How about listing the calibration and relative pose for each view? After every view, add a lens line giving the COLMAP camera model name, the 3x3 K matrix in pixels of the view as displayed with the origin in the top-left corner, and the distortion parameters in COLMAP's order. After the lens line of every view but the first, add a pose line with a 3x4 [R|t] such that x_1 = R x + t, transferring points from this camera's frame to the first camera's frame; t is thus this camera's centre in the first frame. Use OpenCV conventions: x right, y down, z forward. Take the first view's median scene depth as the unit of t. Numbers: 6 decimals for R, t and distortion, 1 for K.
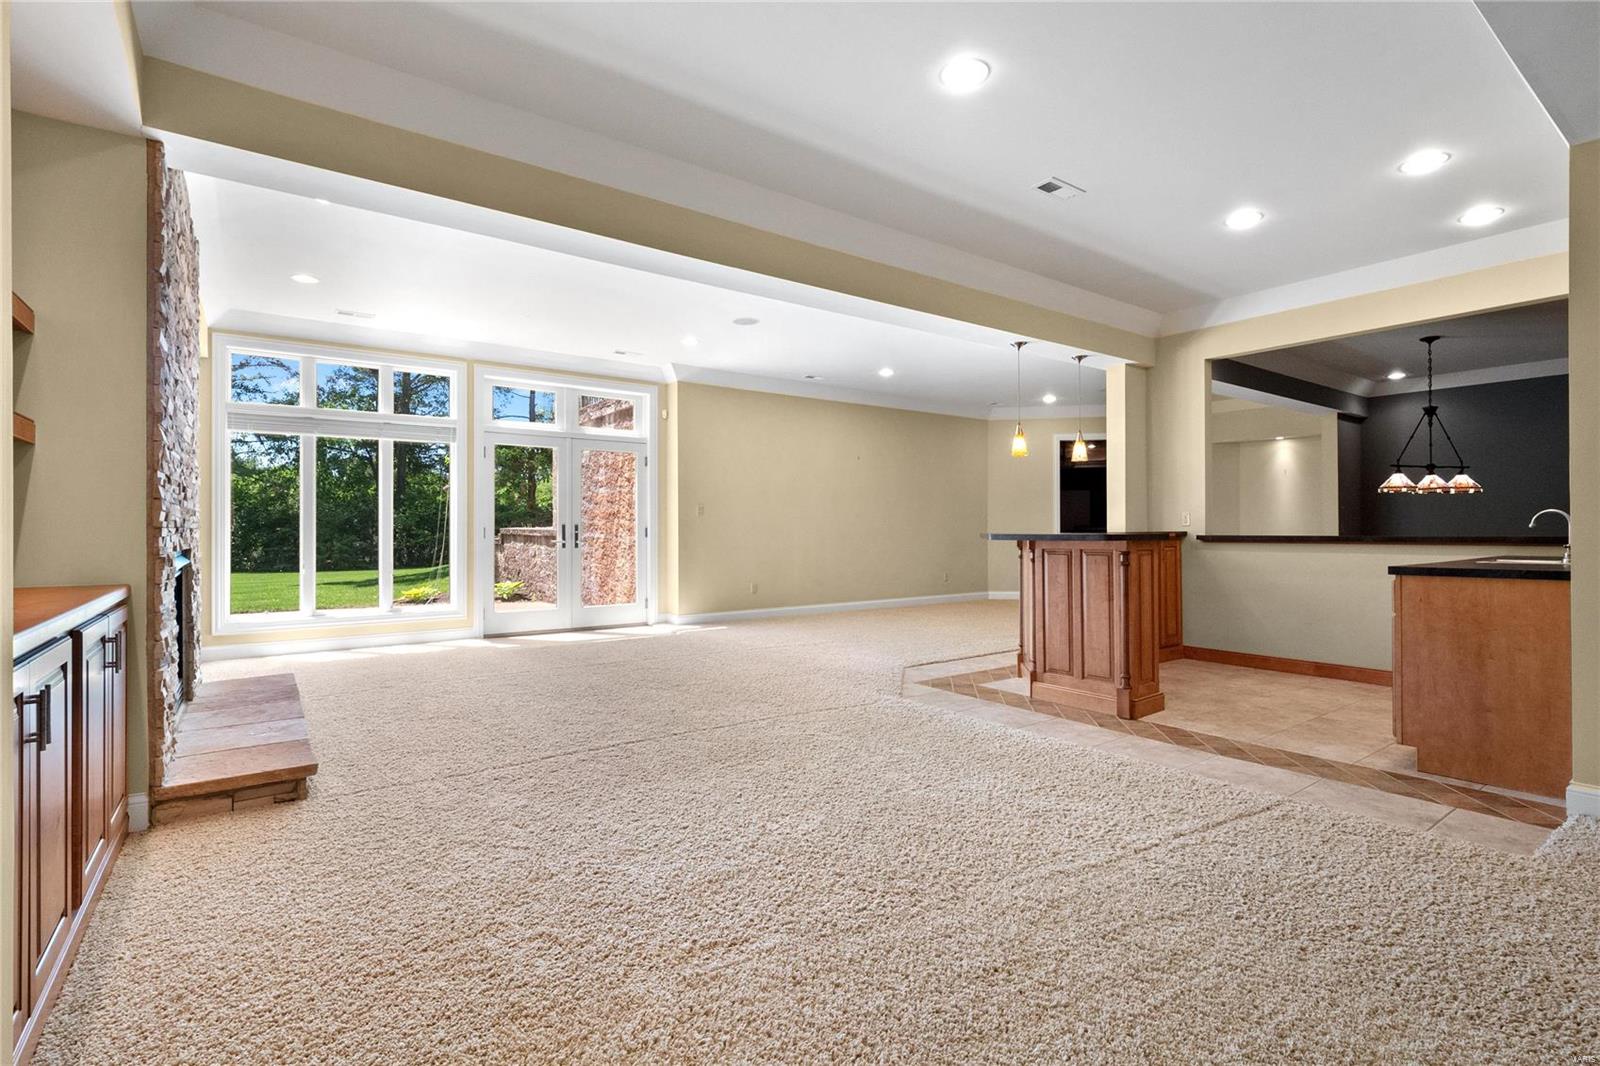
lens RADIAL K [[744.3, 0, 794.9], [0, 744.3, 529.5], [0, 0, 1]] dist [-0.000634, -0.004508]
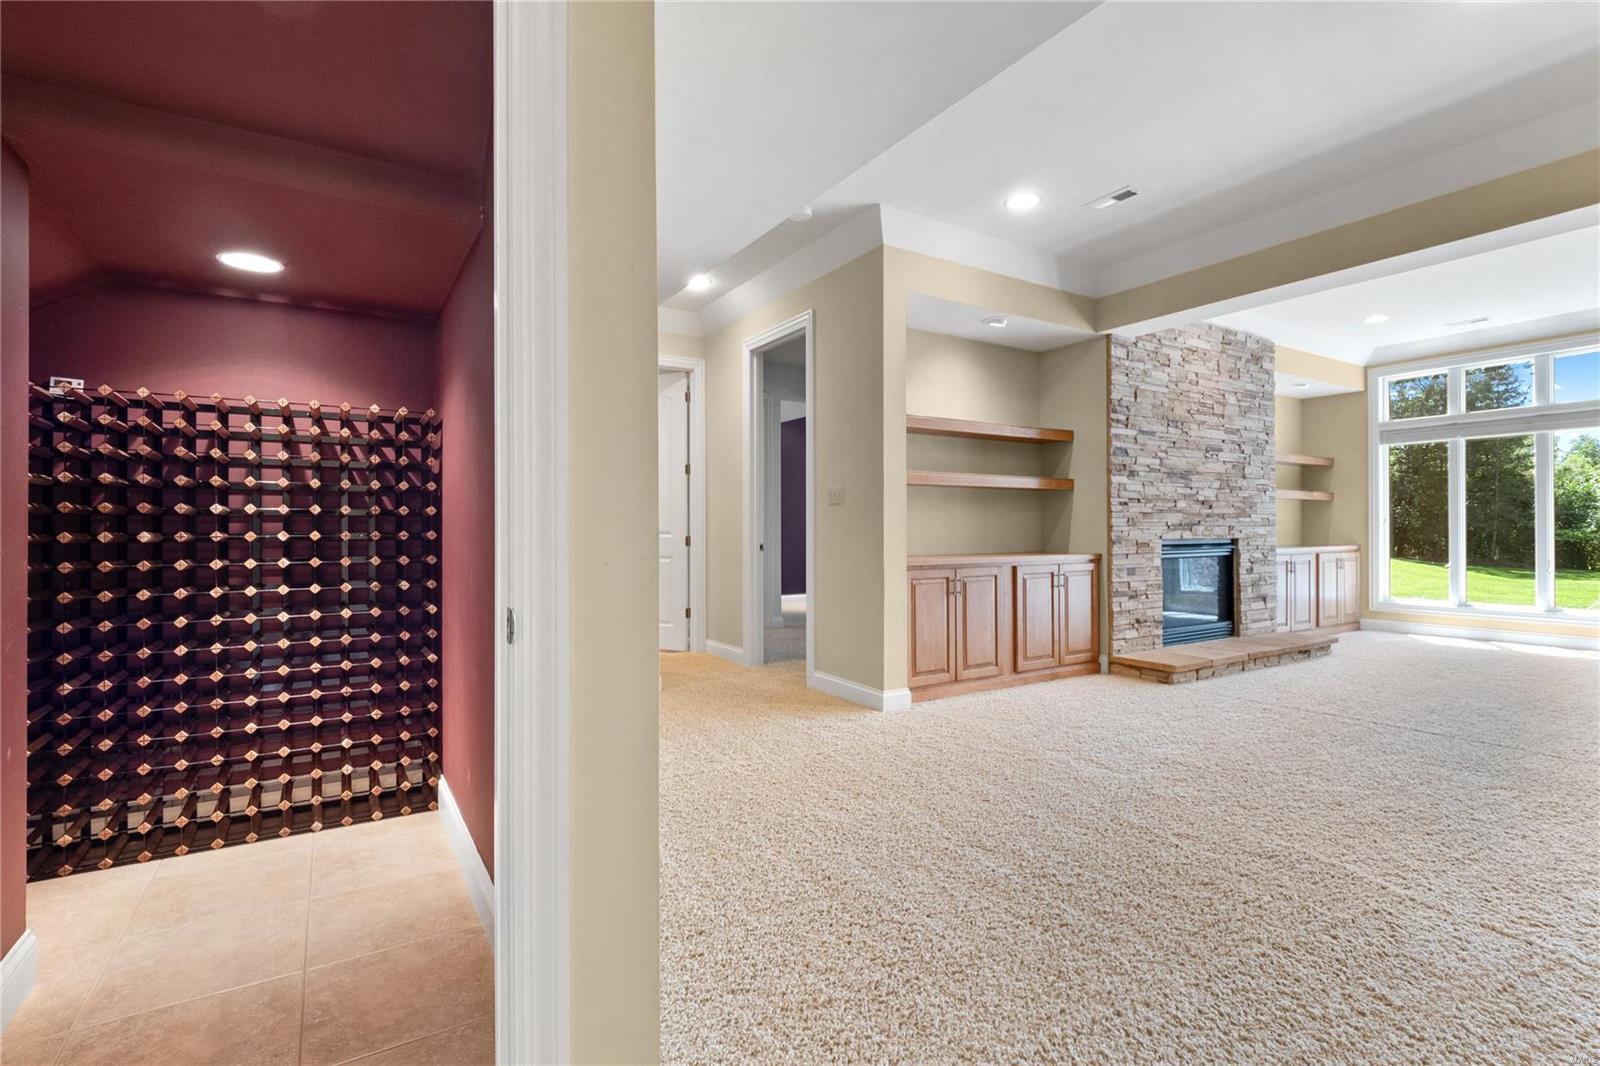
lens RADIAL K [[744.3, 0, 816.1], [0, 744.3, 536.7], [0, 0, 1]] dist [-0.000634, -0.004508]
pose [[-0.069560, 0.009412, -0.997533, 0.466386], [0.001780, 0.999955, 0.009311, 0.003909], [0.997576, -0.001128, -0.069574, 0.137005]]
